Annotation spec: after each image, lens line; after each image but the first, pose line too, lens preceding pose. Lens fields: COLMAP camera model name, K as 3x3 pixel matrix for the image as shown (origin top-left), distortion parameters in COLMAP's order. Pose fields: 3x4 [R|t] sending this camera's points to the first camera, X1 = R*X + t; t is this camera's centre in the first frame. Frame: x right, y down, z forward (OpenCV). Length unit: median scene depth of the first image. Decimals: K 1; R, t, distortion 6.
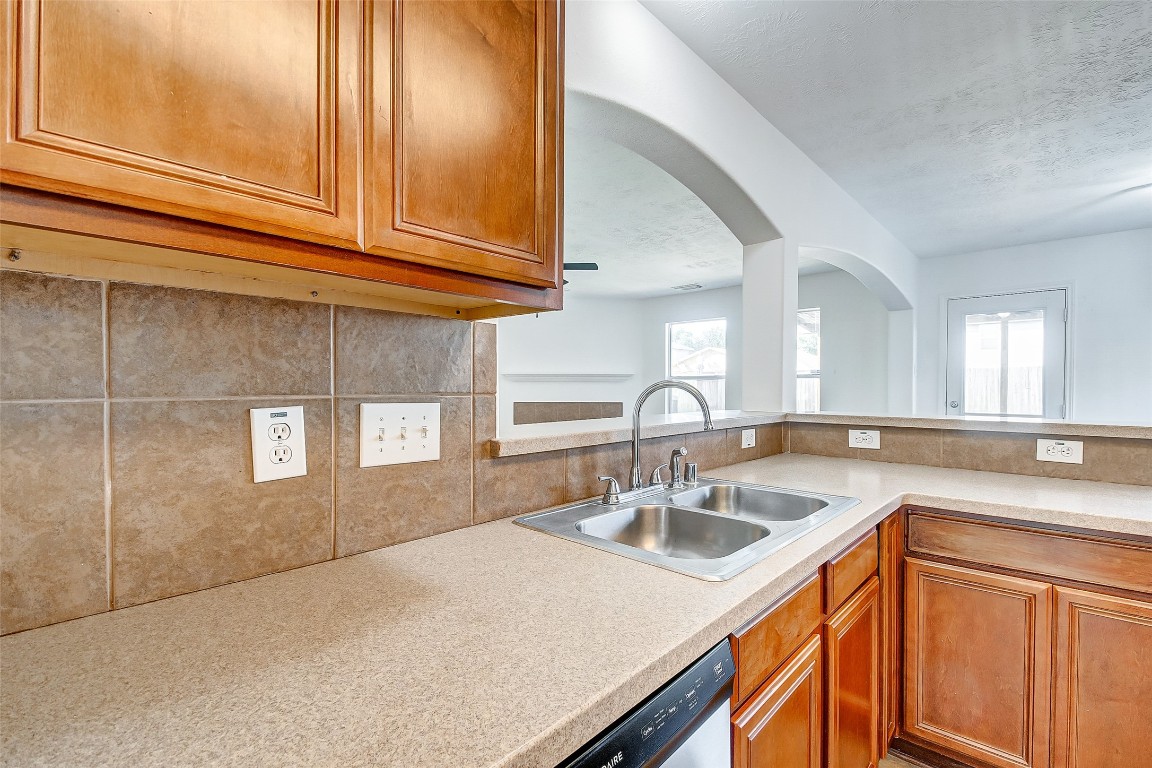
lens RADIAL K [[511.4, 0, 589.8], [0, 511.4, 395.2], [0, 0, 1]] dist [0.027945, -0.020300]
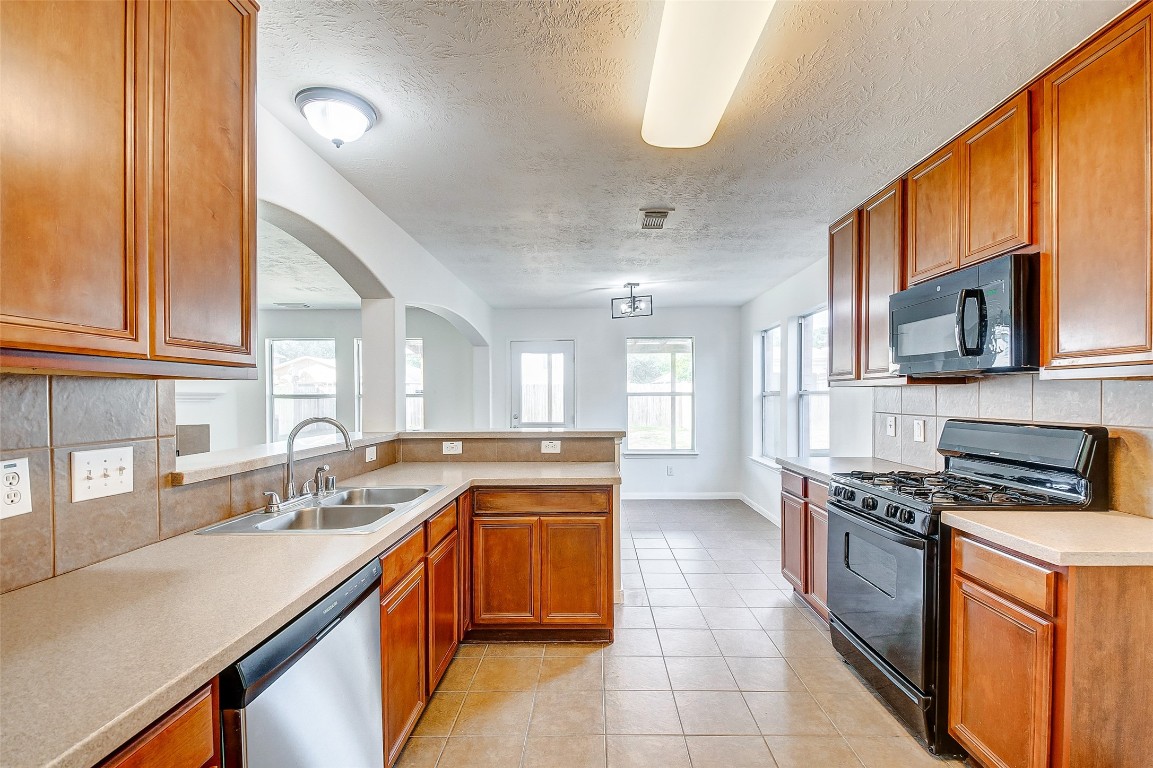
lens RADIAL K [[511.8, 0, 590.3], [0, 511.8, 395.2], [0, 0, 1]] dist [0.027945, -0.020300]
pose [[0.742382, -0.005088, 0.669957, -0.235940], [0.020101, 0.999690, -0.014682, -0.053865], [-0.669675, 0.024367, 0.742254, -0.541237]]
